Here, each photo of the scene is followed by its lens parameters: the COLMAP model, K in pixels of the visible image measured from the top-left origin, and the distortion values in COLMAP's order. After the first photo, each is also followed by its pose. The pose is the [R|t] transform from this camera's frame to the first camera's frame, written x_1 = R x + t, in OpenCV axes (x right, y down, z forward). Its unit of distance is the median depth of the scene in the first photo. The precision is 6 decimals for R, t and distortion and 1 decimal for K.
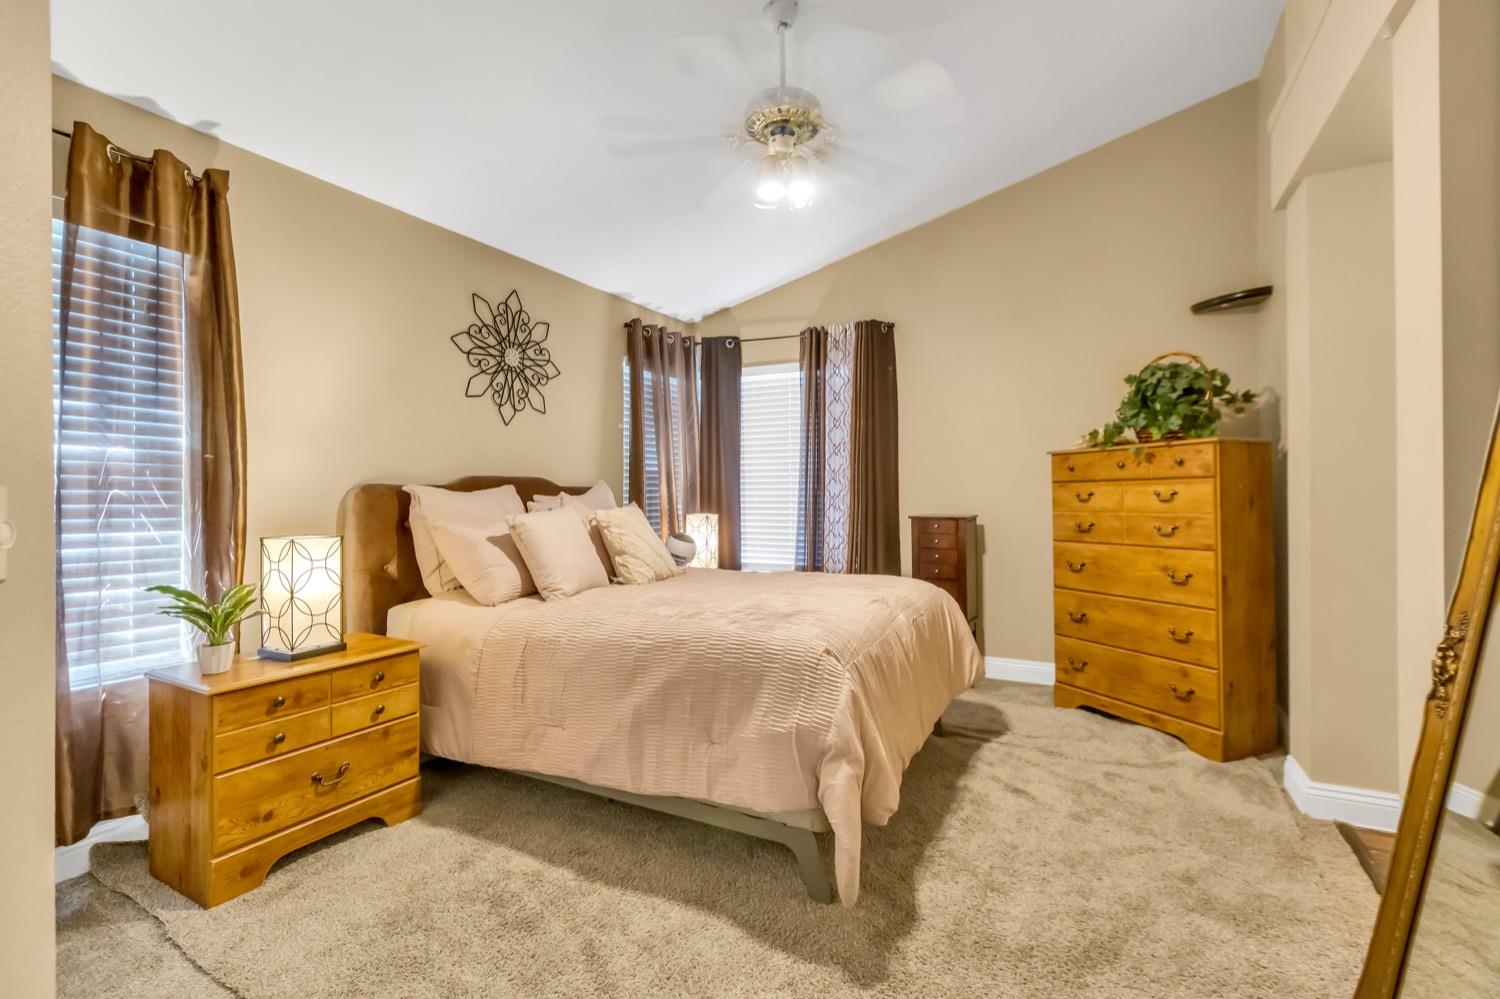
lens RADIAL K [[681.6, 0, 757.0], [0, 681.6, 517.2], [0, 0, 1]] dist [0.004001, 0.000403]
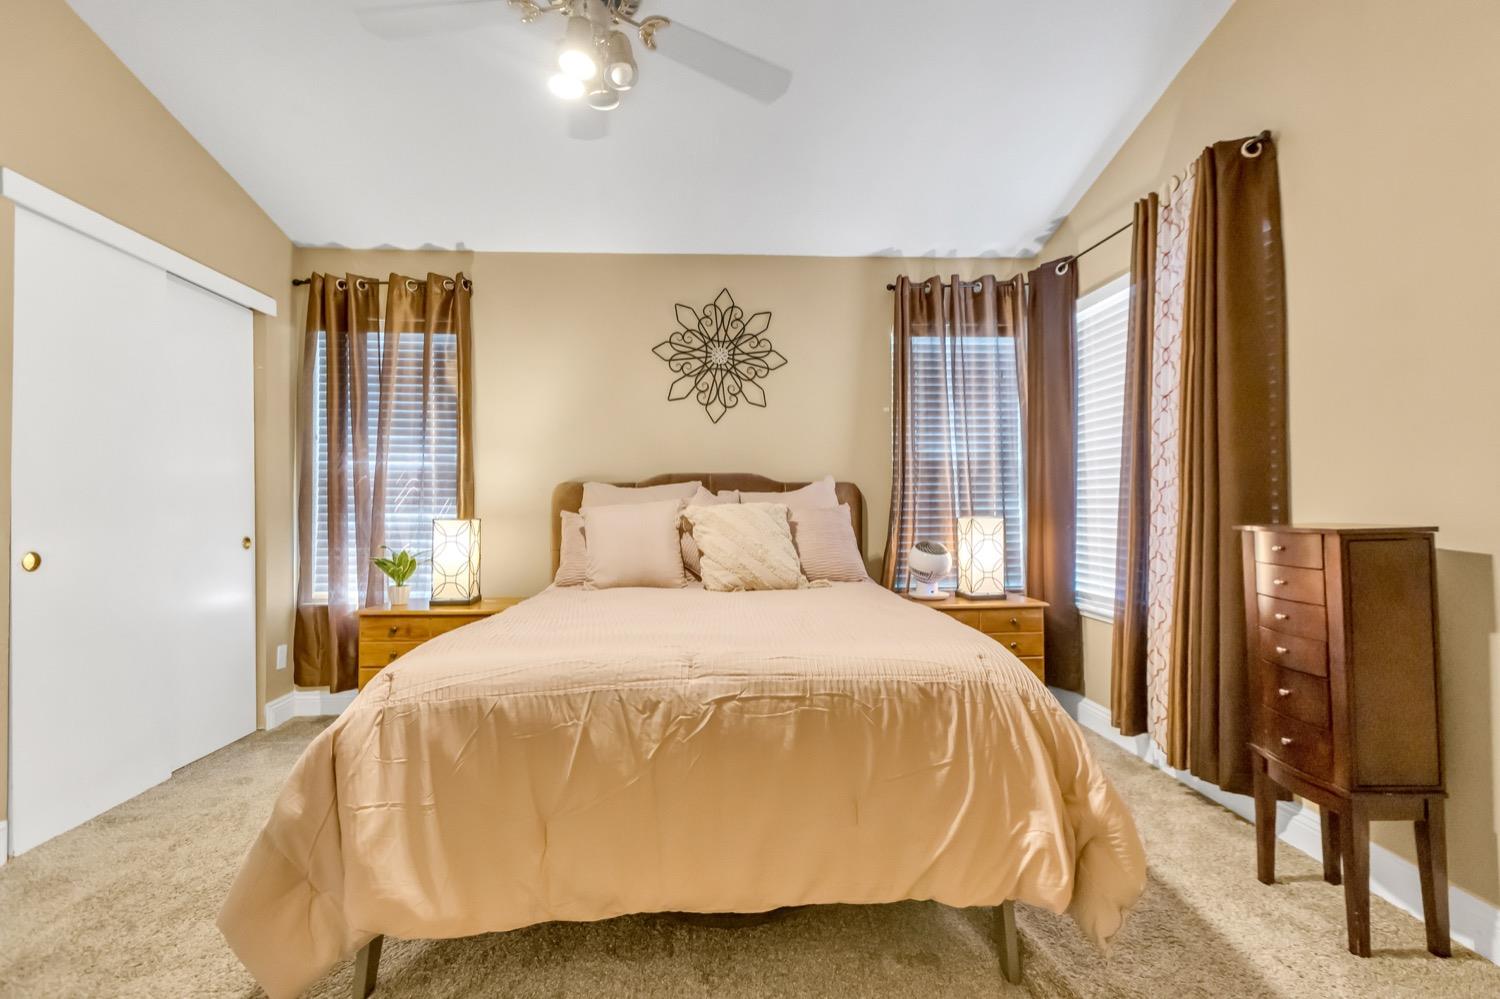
lens RADIAL K [[681.6, 0, 757.0], [0, 681.6, 517.2], [0, 0, 1]] dist [0.004001, 0.000403]
pose [[0.500706, 0.016863, -0.865453, 0.542262], [-0.028967, 0.999577, 0.002717, 0.001884], [0.865132, 0.023709, 0.500983, 0.536217]]
